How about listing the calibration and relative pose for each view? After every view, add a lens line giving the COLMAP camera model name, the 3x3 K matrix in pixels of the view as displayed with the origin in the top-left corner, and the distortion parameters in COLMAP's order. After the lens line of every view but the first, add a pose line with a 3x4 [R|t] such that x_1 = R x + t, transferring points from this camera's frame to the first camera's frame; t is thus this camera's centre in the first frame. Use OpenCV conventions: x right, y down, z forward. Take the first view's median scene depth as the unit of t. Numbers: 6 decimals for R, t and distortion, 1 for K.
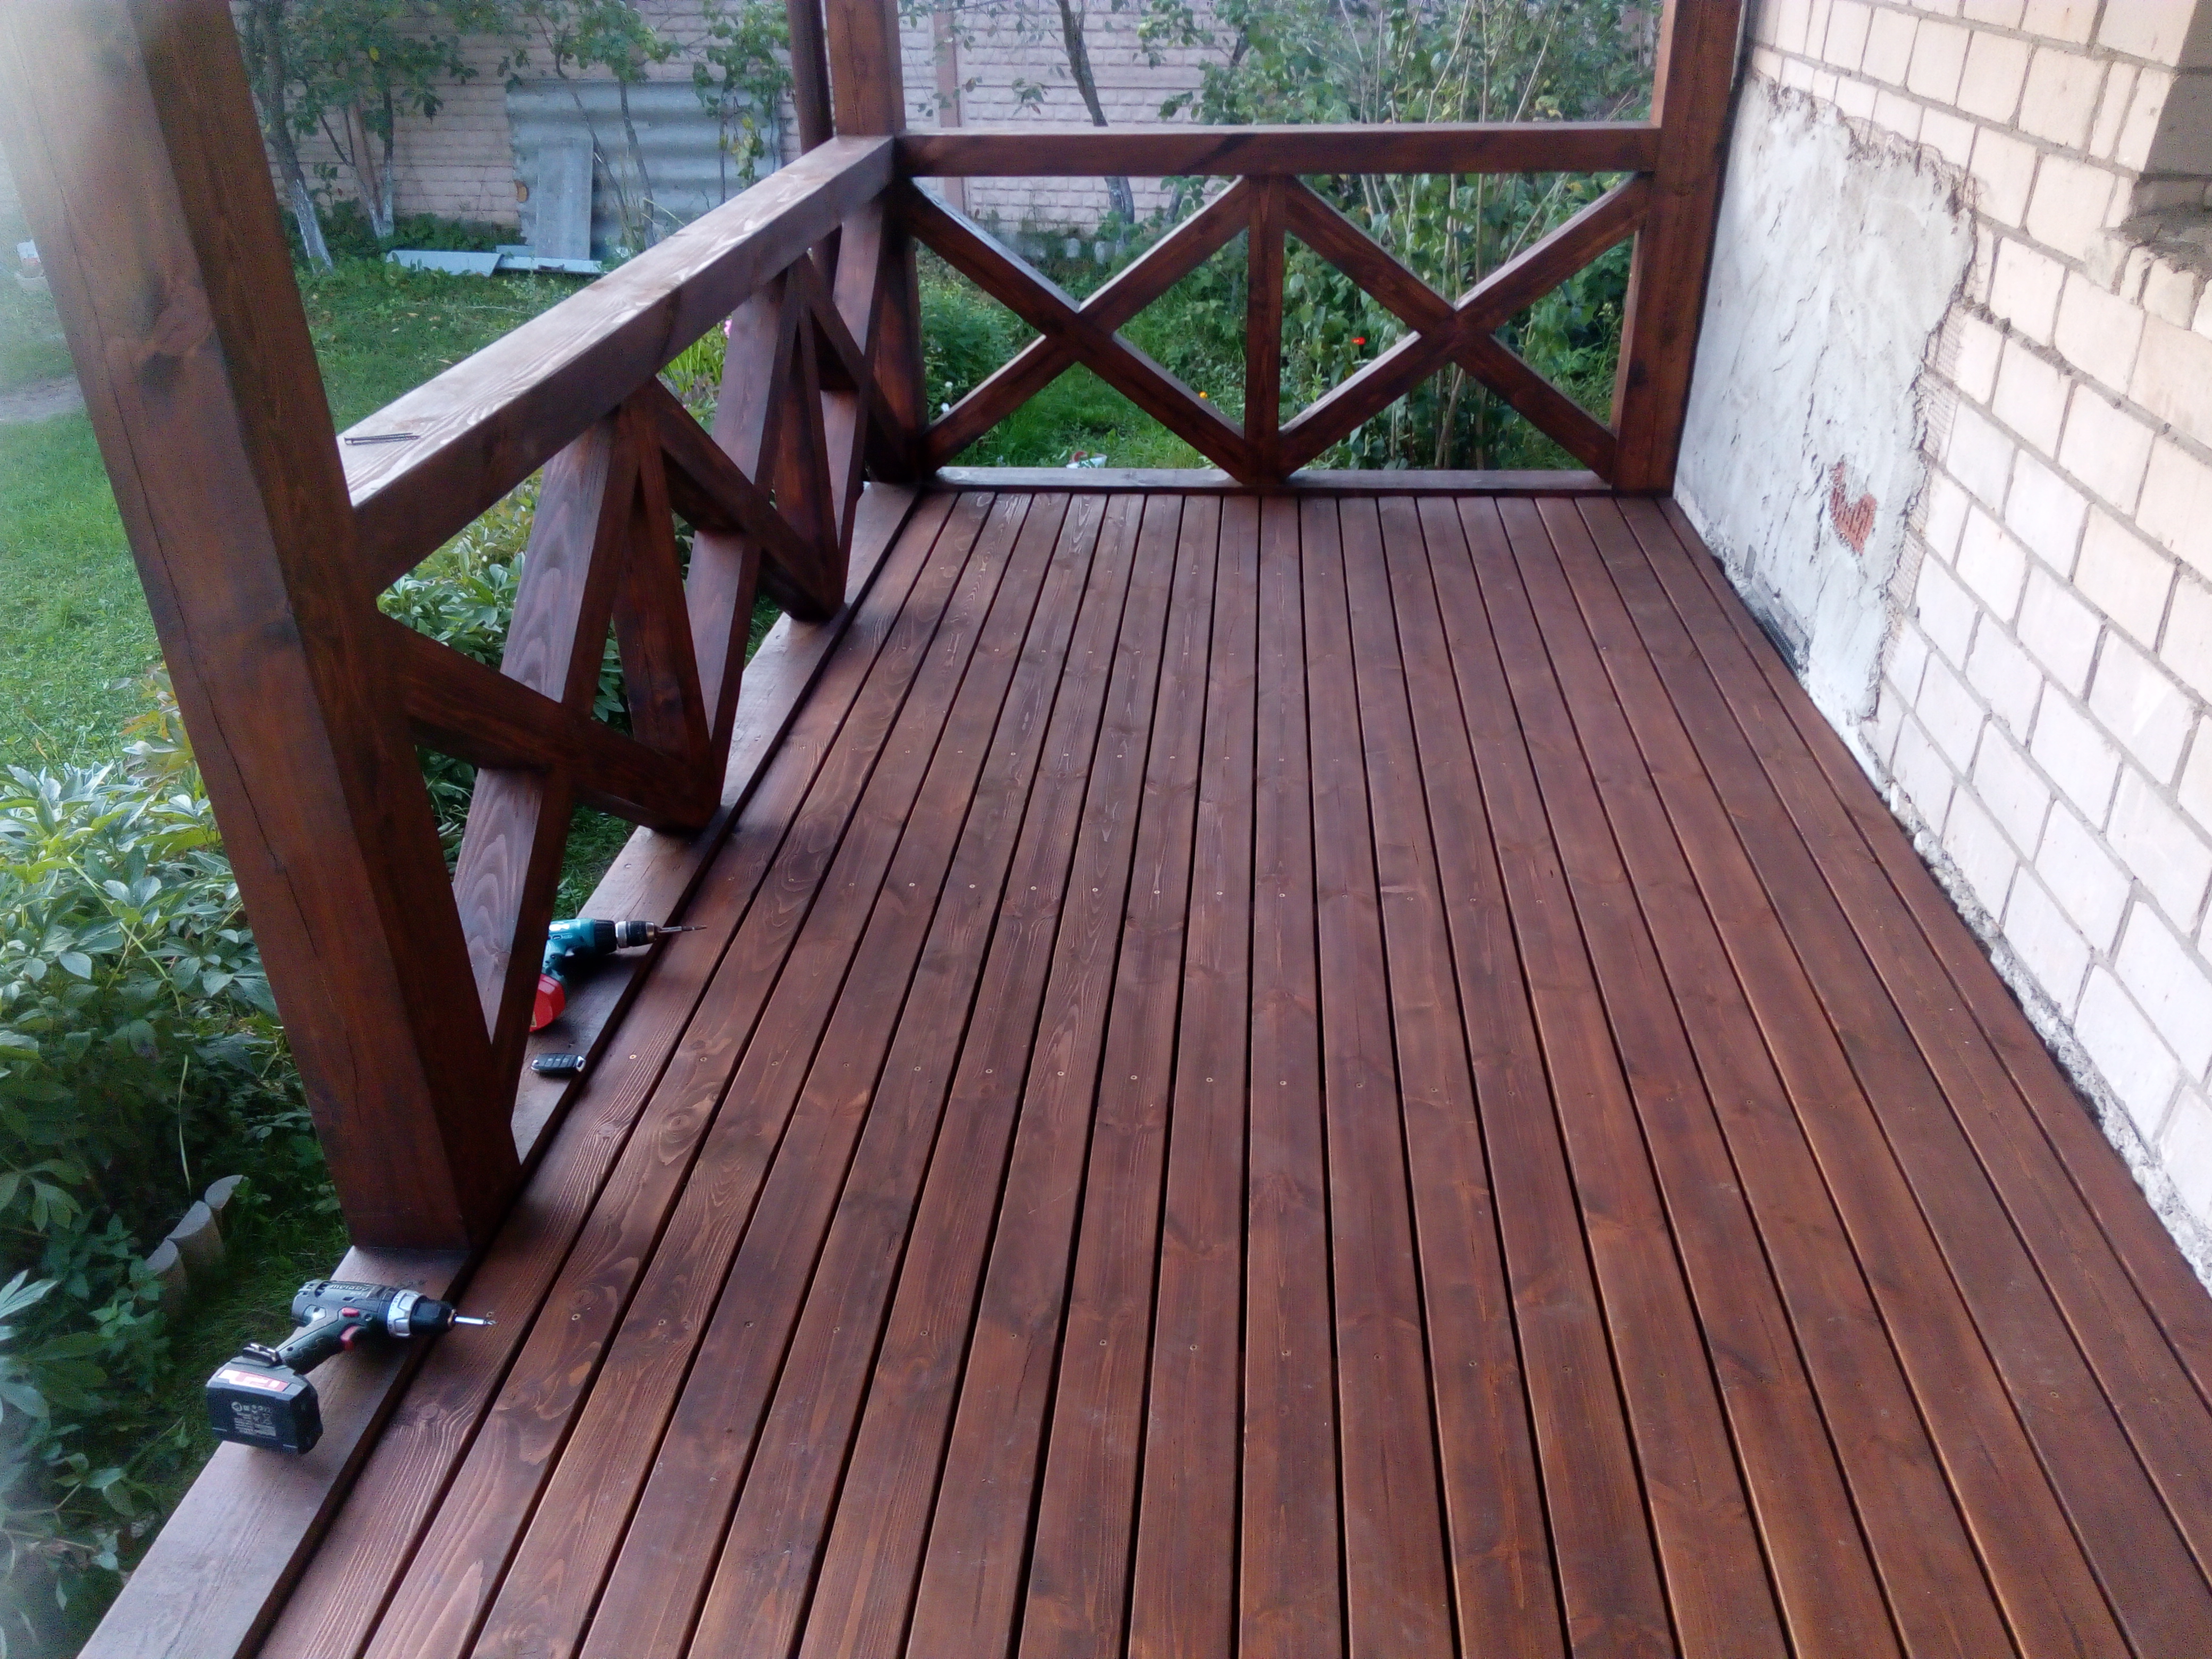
lens RADIAL K [[1669.6, 0, 1106.0], [0, 1669.6, 829.5], [0, 0, 1]] dist [0.113481, -0.185098]
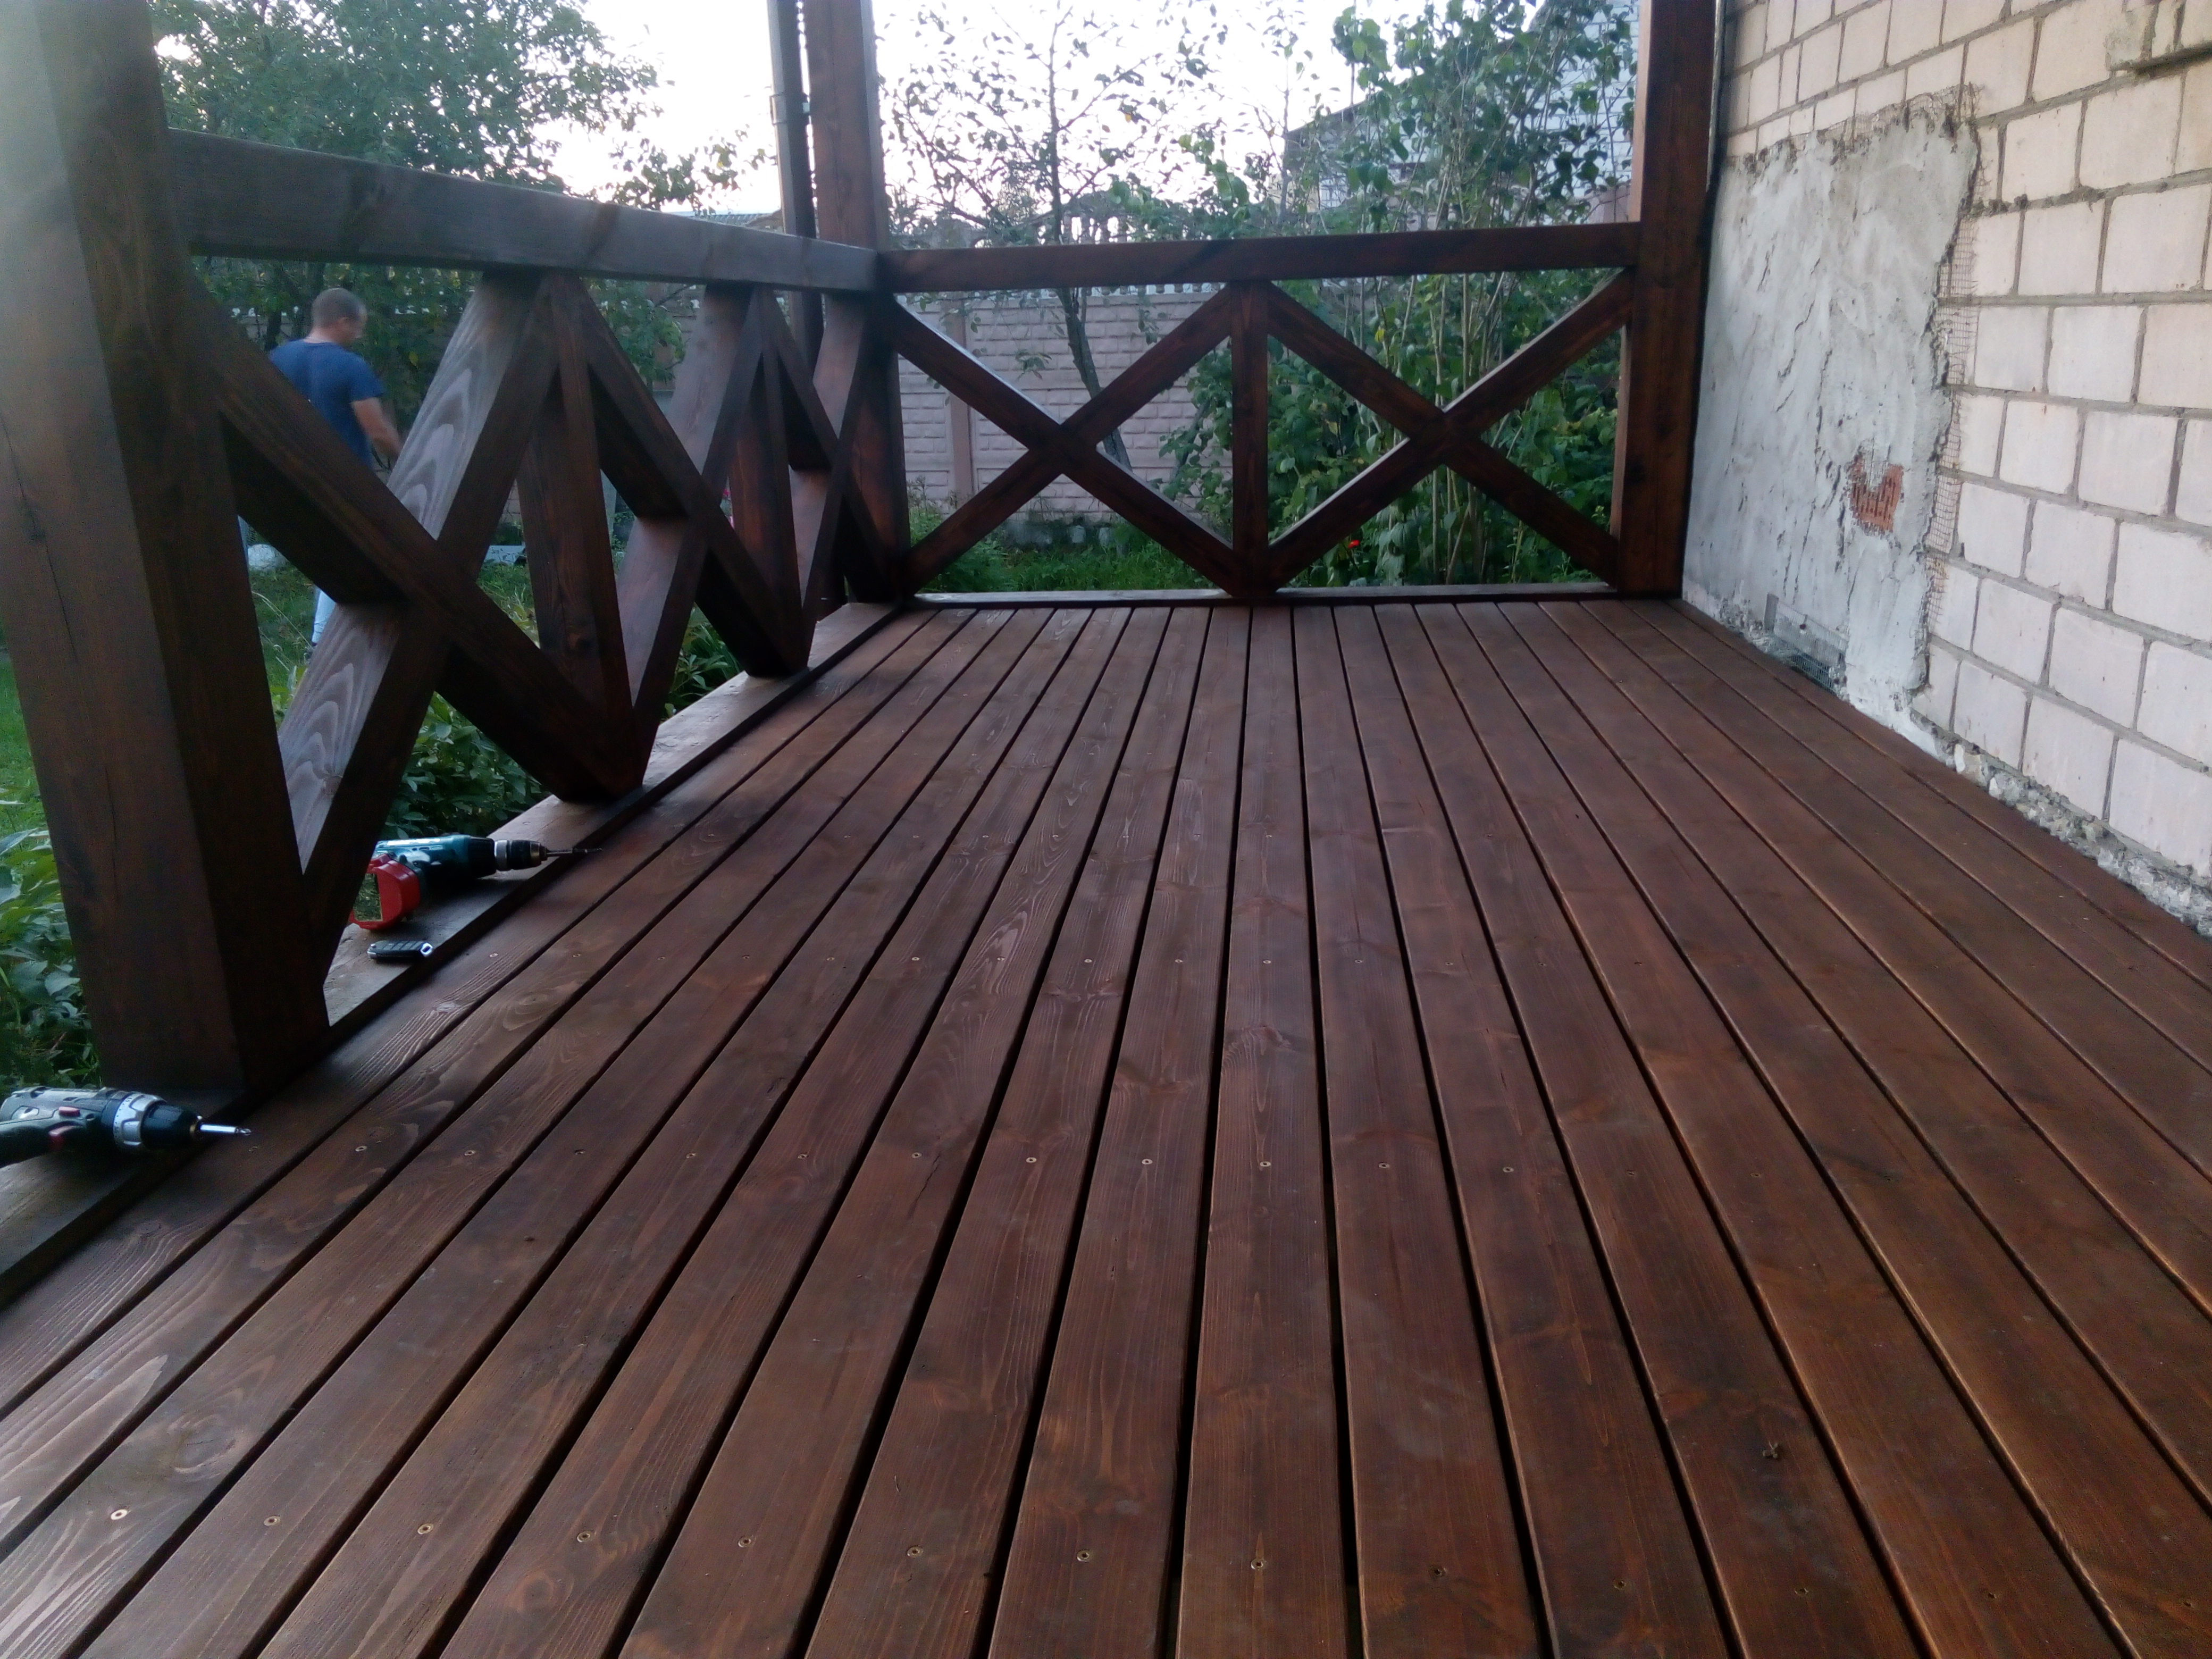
lens RADIAL K [[1669.6, 0, 1106.0], [0, 1669.6, 829.5], [0, 0, 1]] dist [0.113481, -0.185098]
pose [[0.999898, -0.008598, -0.011389, 0.032518], [0.005888, 0.975592, -0.219514, 0.244720], [0.012998, 0.219424, 0.975543, 0.157904]]
